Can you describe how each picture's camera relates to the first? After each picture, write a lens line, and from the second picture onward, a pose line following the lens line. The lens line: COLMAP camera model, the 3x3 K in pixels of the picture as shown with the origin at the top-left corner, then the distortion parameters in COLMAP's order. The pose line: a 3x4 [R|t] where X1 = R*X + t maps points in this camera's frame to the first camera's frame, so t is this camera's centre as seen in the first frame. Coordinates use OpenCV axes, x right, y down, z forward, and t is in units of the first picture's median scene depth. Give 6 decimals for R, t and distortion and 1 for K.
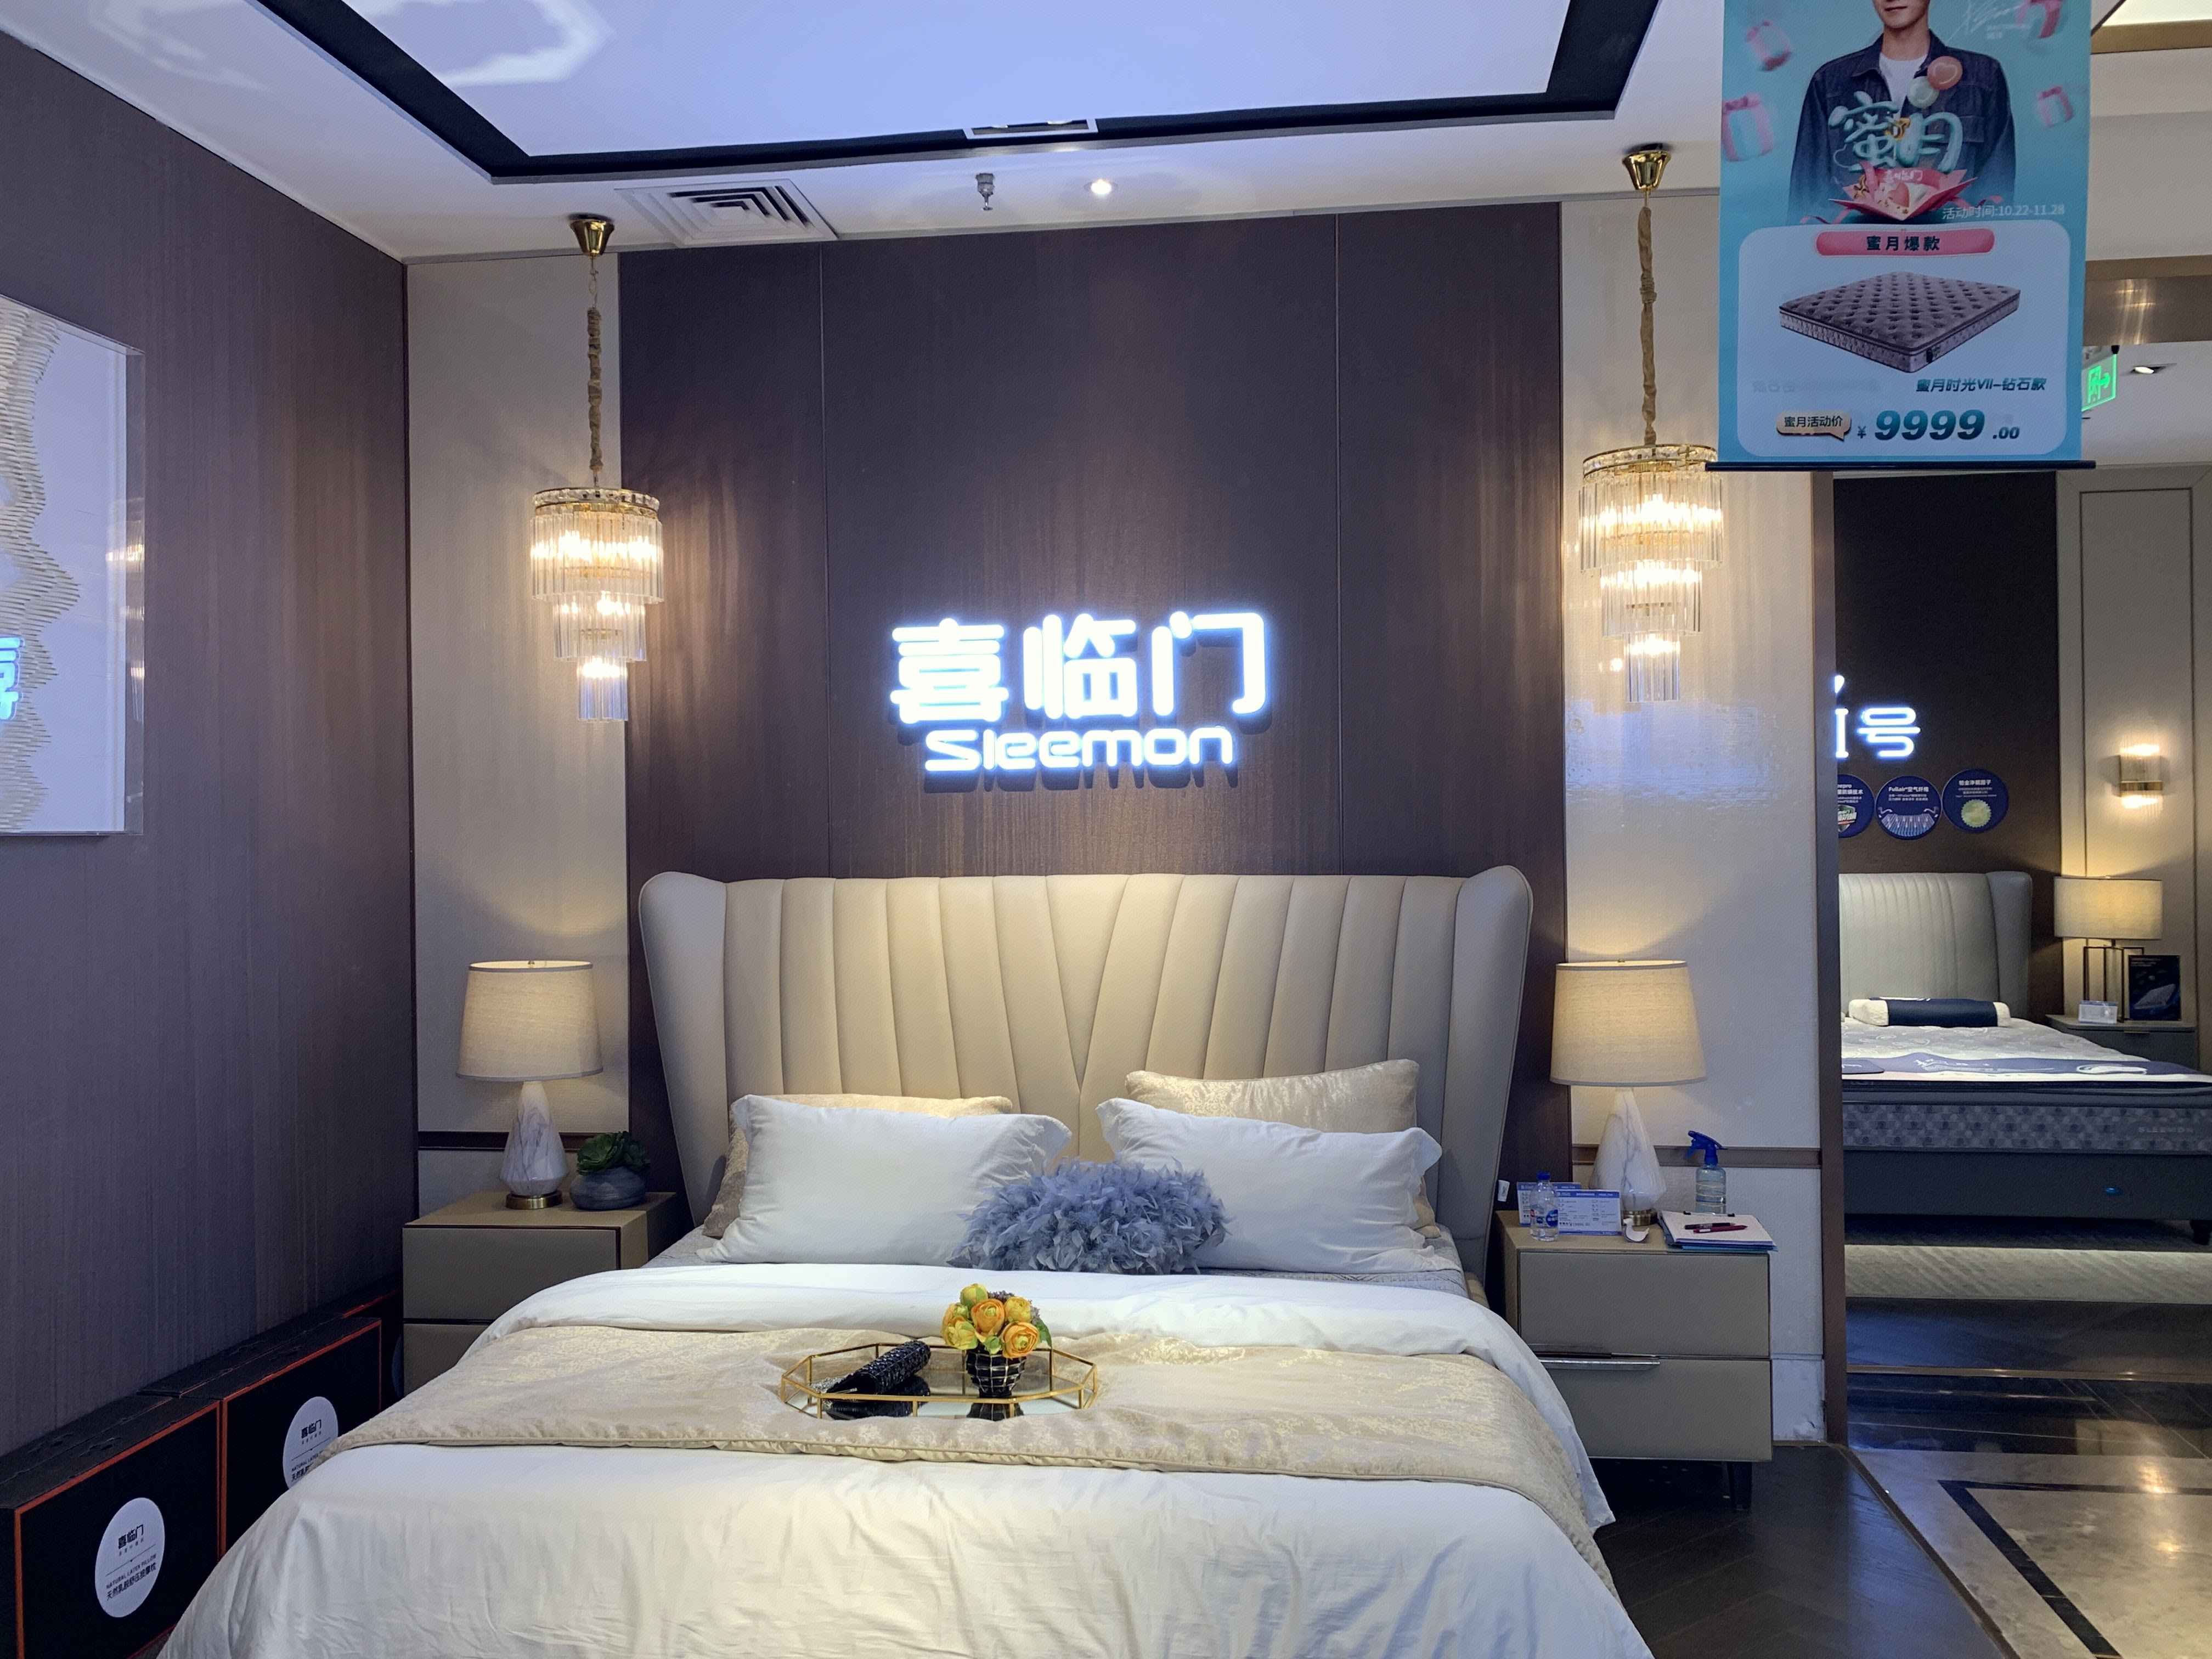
lens RADIAL K [[1840.0, 0, 1106.0], [0, 1840.0, 829.5], [0, 0, 1]] dist [0.002323, 0.002725]
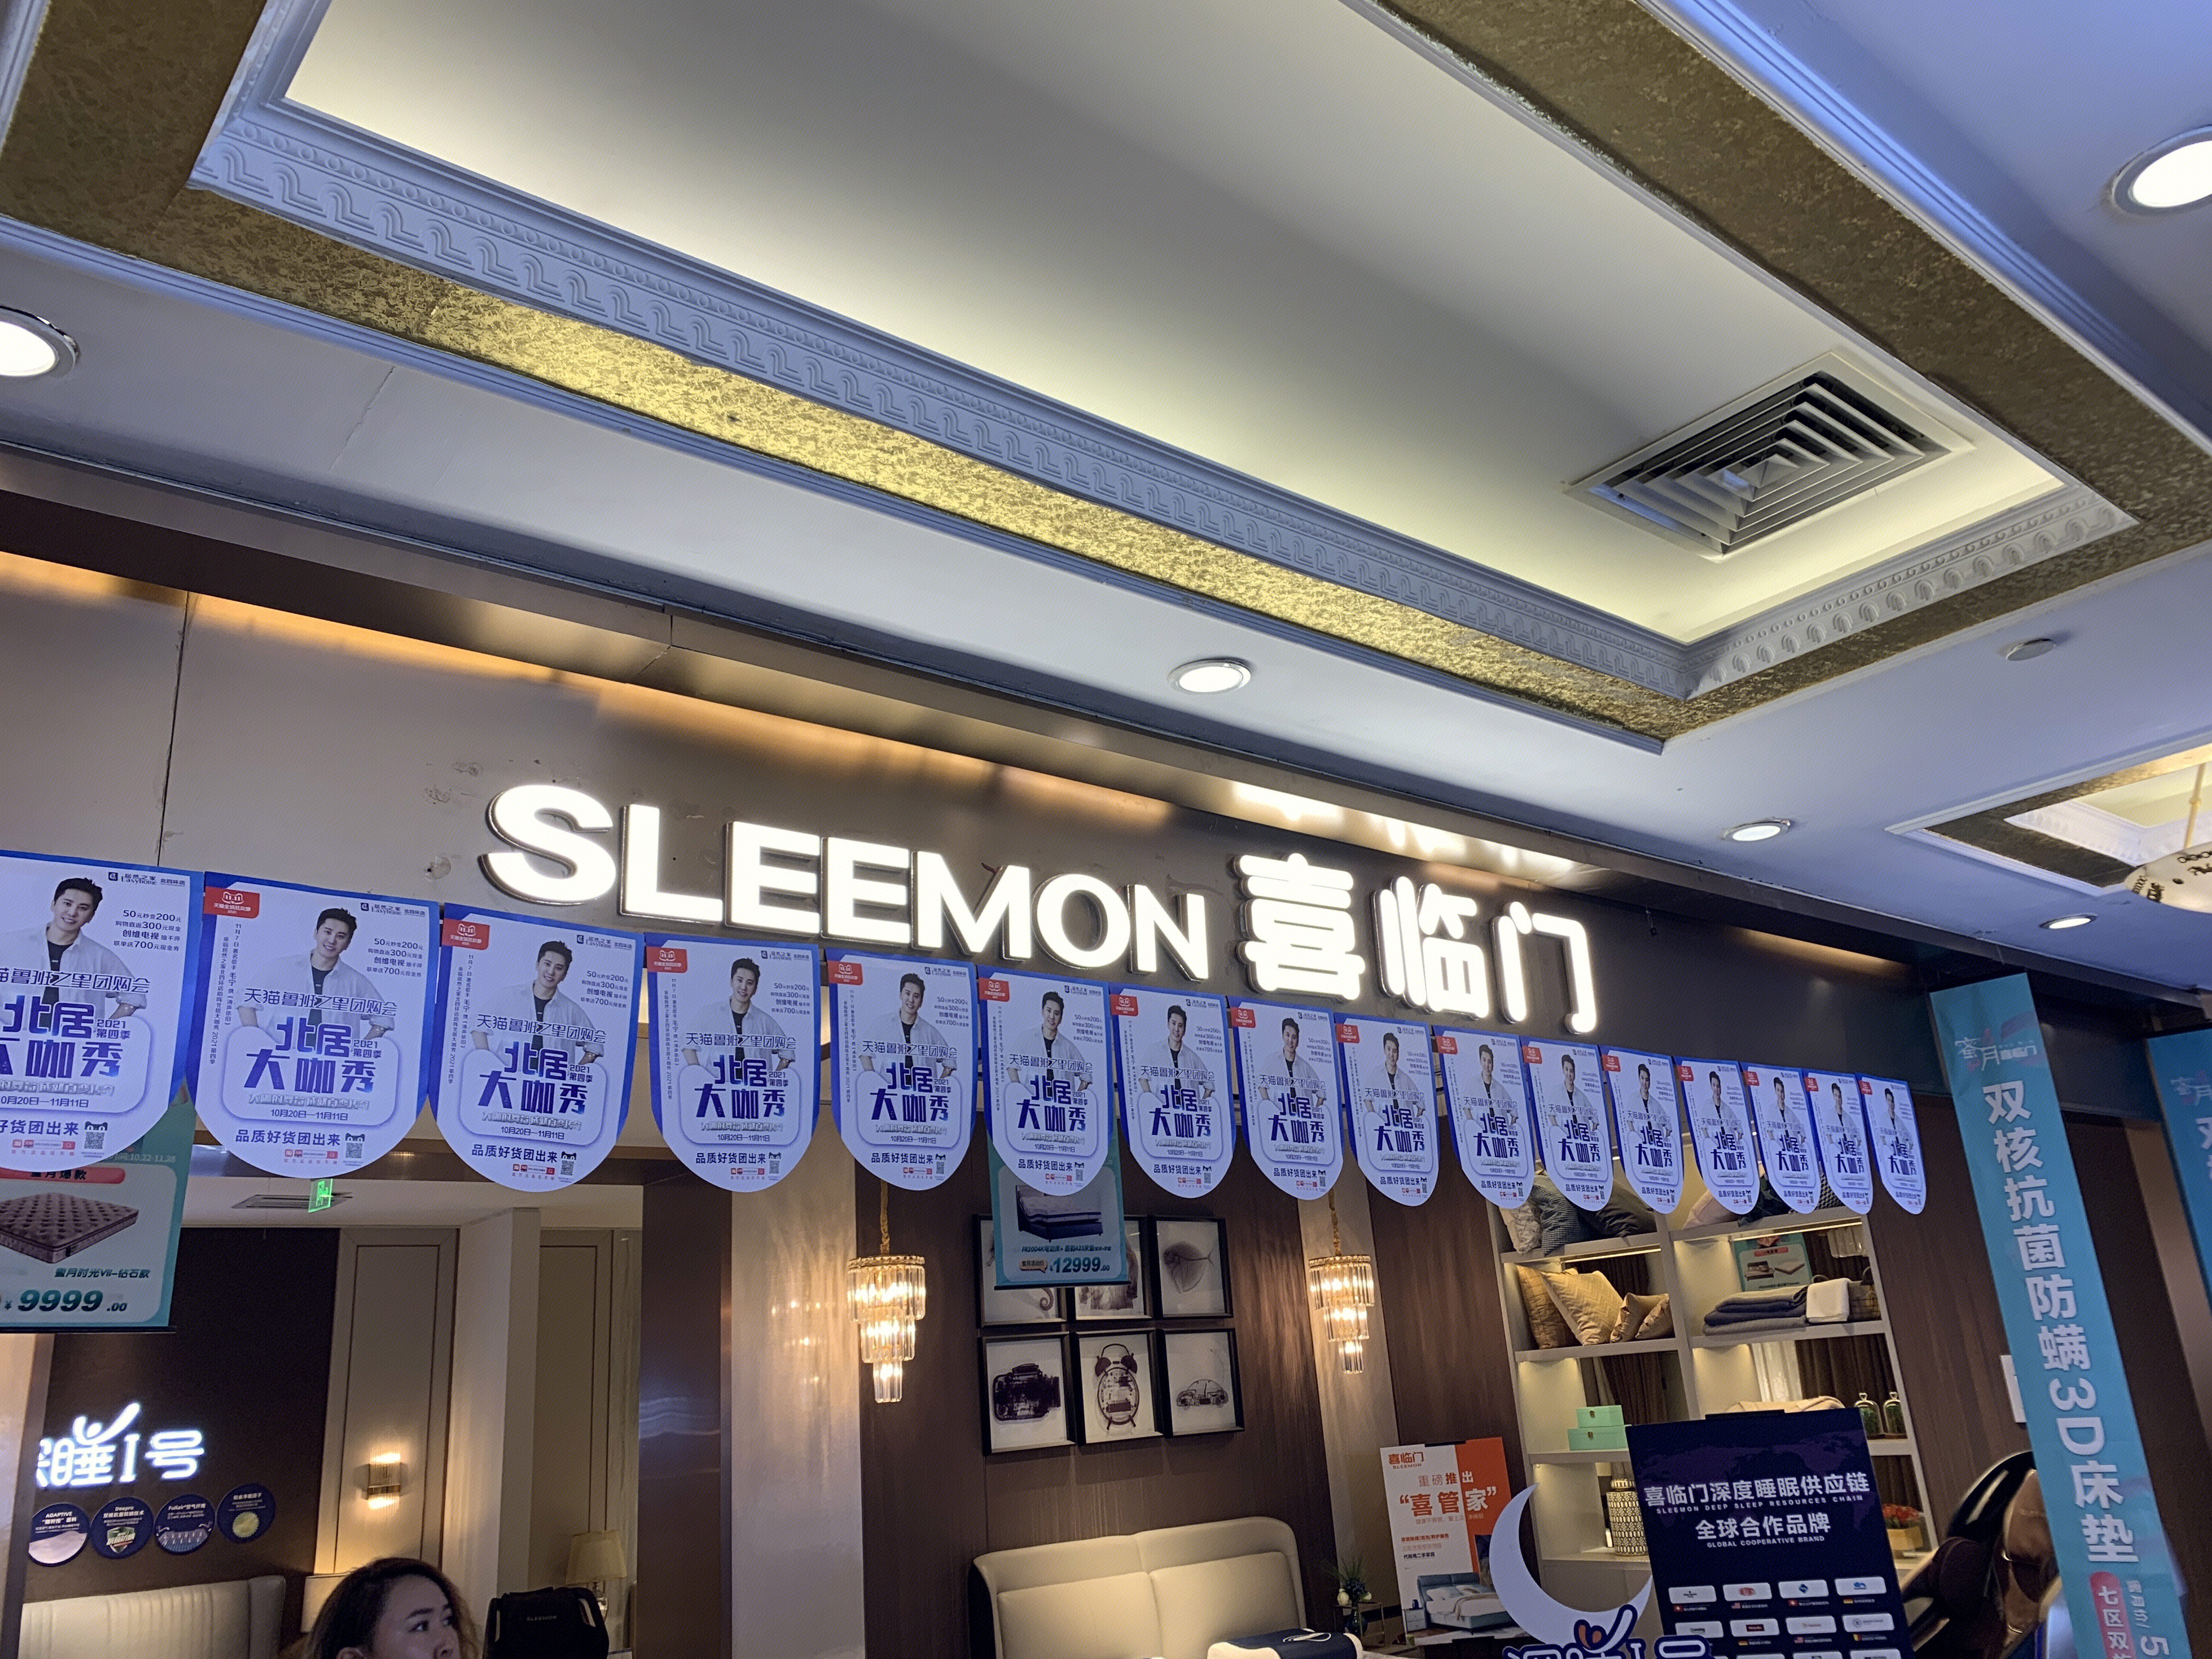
lens RADIAL K [[1696.0, 0, 1106.0], [0, 1696.0, 829.5], [0, 0, 1]] dist [0.008922, -0.002449]
pose [[0.681168, 0.200587, 0.704113, -0.007288], [0.071389, 0.938955, -0.336551, -0.030572], [-0.728638, 0.279513, 0.625267, -0.295237]]
